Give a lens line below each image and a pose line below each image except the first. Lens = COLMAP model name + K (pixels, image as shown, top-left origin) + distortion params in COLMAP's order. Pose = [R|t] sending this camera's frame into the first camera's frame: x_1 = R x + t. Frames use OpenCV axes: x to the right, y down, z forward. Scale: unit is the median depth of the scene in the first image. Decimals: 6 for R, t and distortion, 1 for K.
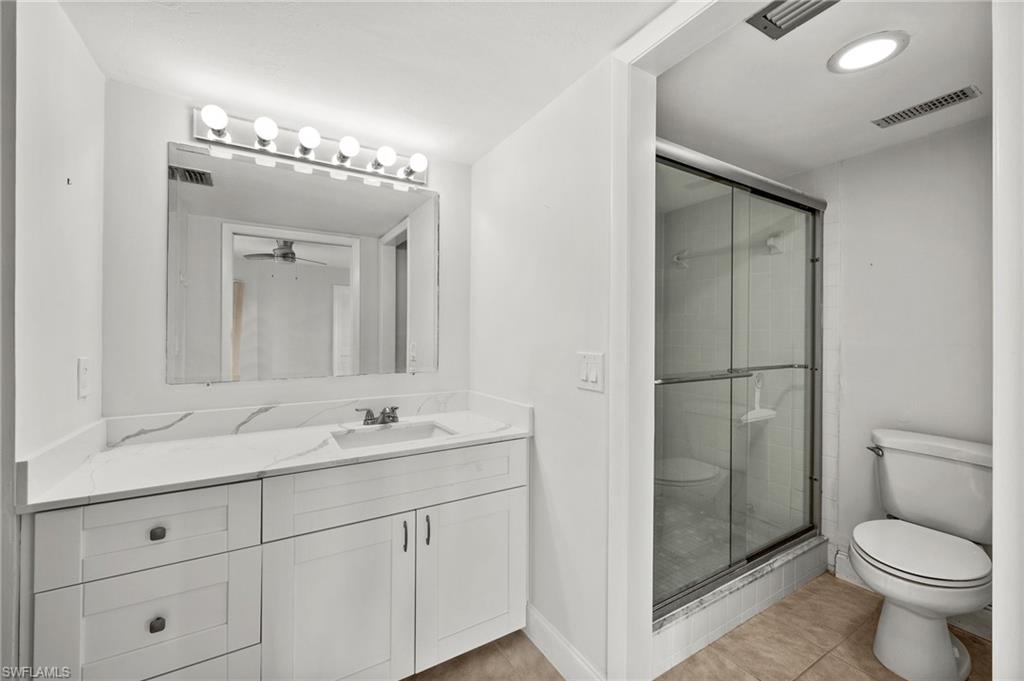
lens RADIAL K [[411.3, 0, 507.6], [0, 411.3, 339.7], [0, 0, 1]] dist [-0.002079, -0.000247]
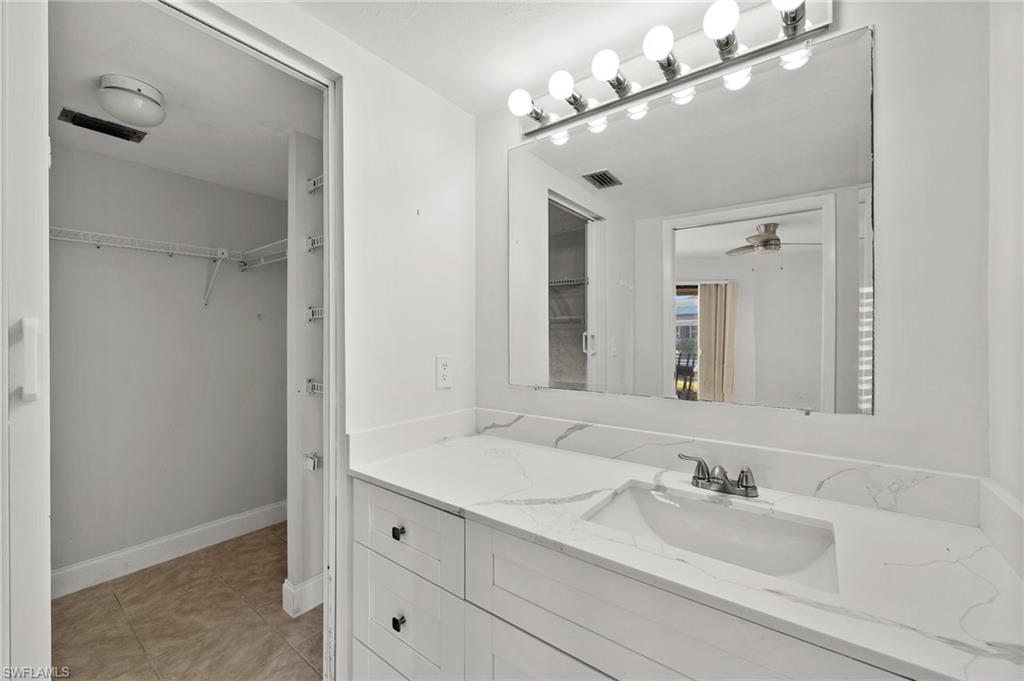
lens RADIAL K [[411.3, 0, 507.6], [0, 411.3, 339.7], [0, 0, 1]] dist [-0.002079, -0.000247]
pose [[0.384438, 0.006458, -0.923128, 0.112480], [-0.010928, 0.999937, 0.002444, -0.005283], [0.923086, 0.009149, 0.384485, 0.534512]]
